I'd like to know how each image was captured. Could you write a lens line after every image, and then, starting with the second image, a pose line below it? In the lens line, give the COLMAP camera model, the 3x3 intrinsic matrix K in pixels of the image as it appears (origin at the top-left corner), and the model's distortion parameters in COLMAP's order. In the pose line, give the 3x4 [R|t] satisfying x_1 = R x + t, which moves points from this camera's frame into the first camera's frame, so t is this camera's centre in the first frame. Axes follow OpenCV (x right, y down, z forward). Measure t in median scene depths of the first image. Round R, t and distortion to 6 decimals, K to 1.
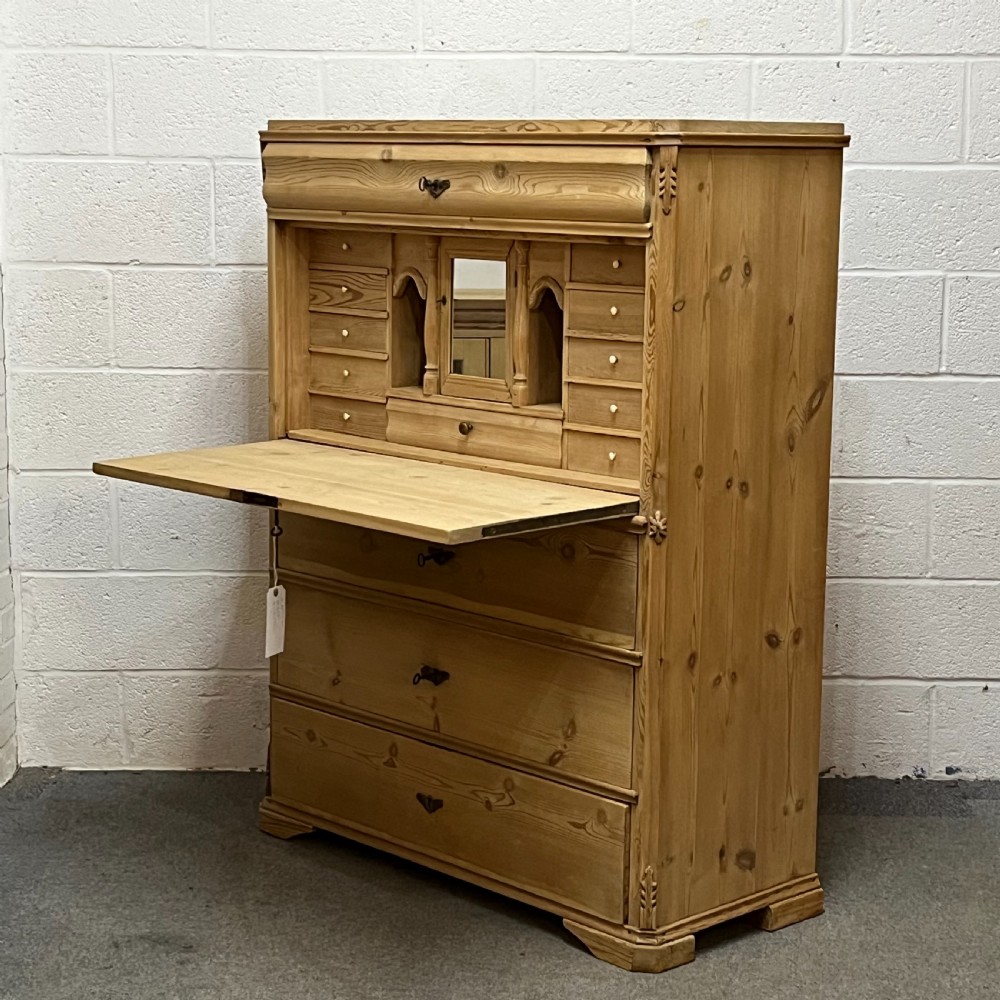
lens RADIAL K [[2134.9, 0, 499.3], [0, 2134.9, 511.2], [0, 0, 1]] dist [0.156066, -0.746920]
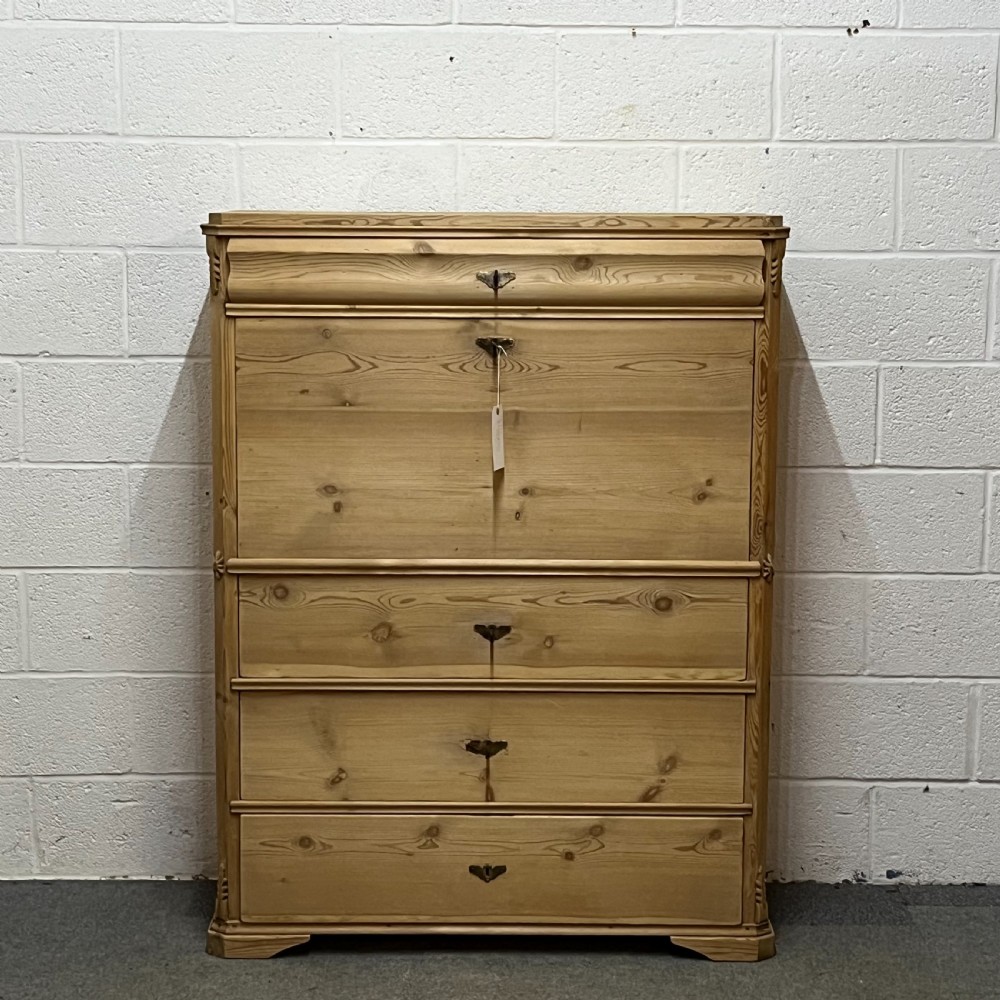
lens RADIAL K [[2138.2, 0, 502.5], [0, 2138.2, 513.1], [0, 0, 1]] dist [0.219194, -1.184921]
pose [[0.697018, -0.117288, 0.707396, -0.772152], [0.122107, 0.991537, 0.044084, -0.083283], [-0.706580, 0.055651, 0.705441, 0.264953]]
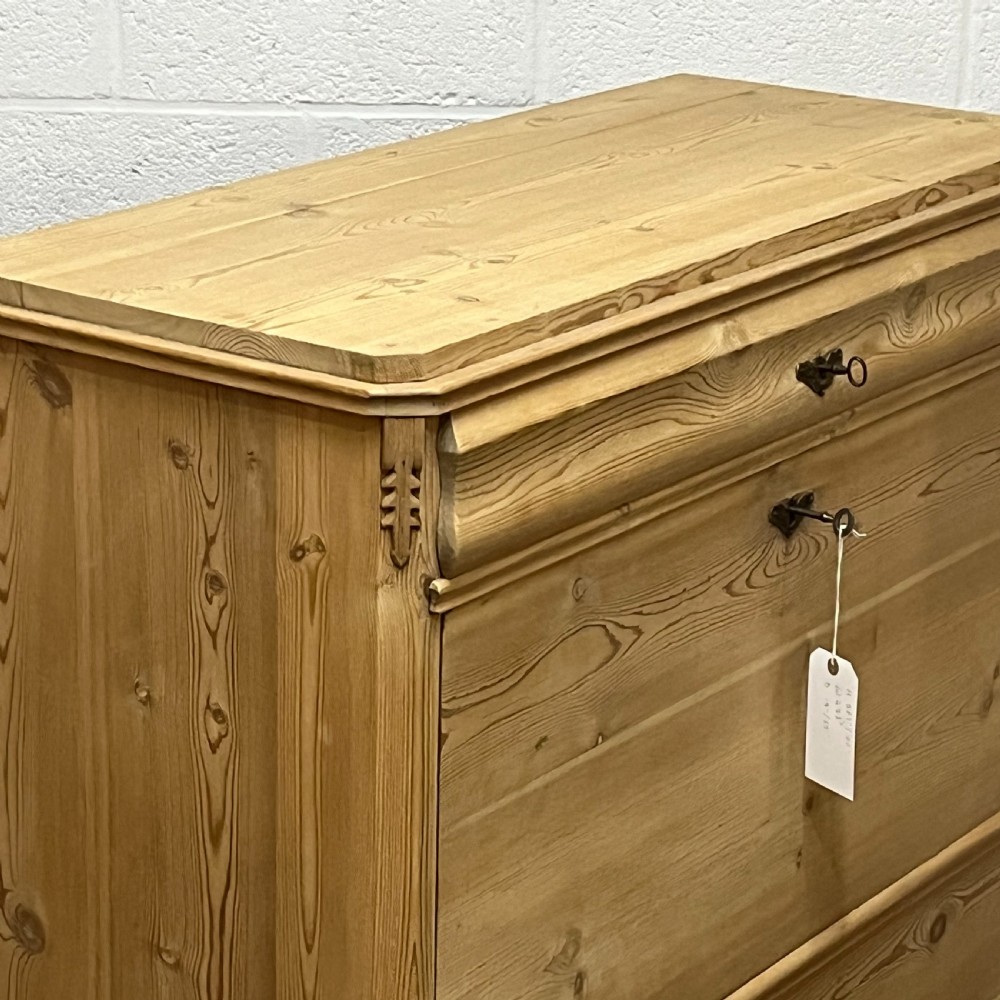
lens RADIAL K [[3194.8, 0, 500.1], [0, 3194.8, 538.2], [0, 0, 1]] dist [0.180759, -0.668302]
pose [[-0.182298, -0.322431, 0.928873, -0.652327], [0.139317, 0.926702, 0.349019, -0.361431], [-0.973323, 0.193033, -0.124016, 1.146078]]
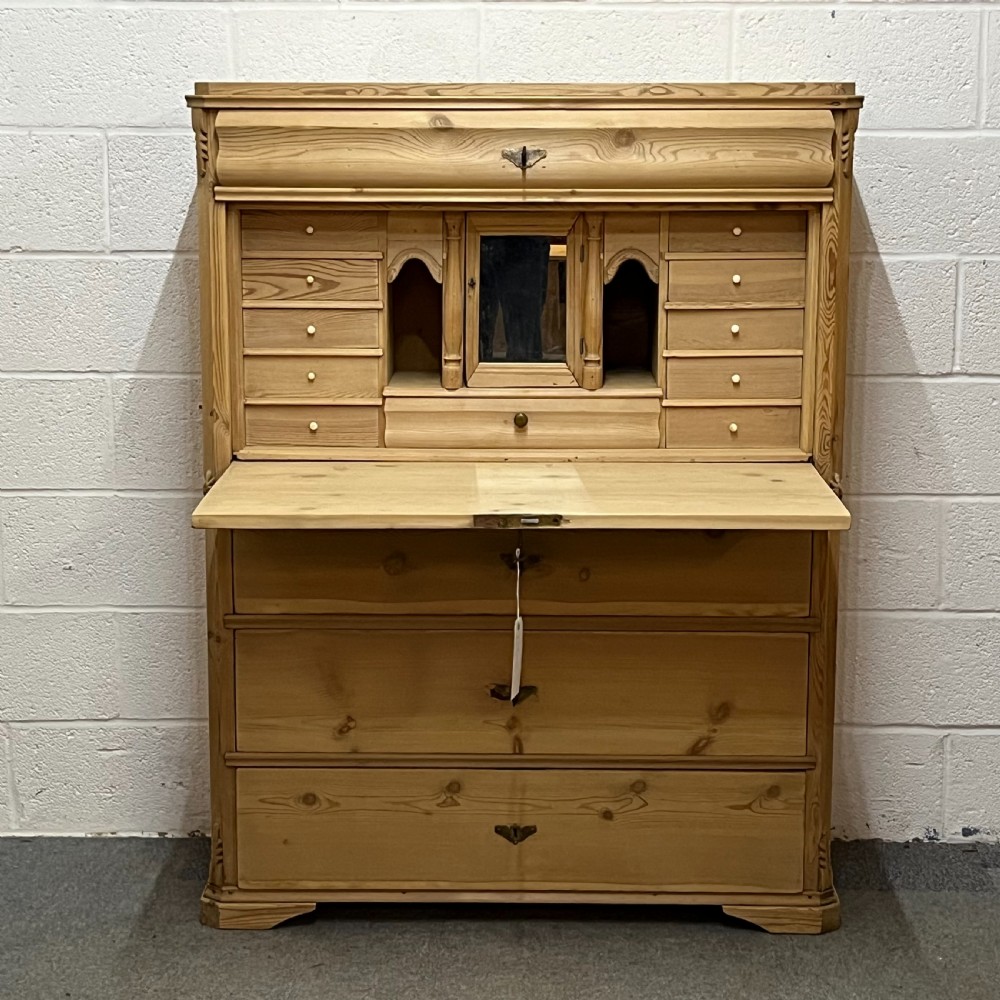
lens RADIAL K [[2147.2, 0, 501.0], [0, 2147.2, 499.0], [0, 0, 1]] dist [0.217133, -1.033646]
pose [[0.706600, -0.137747, 0.694076, -0.684215], [0.124219, 0.989785, 0.069973, -0.072663], [-0.696624, 0.036774, 0.716493, 0.354105]]
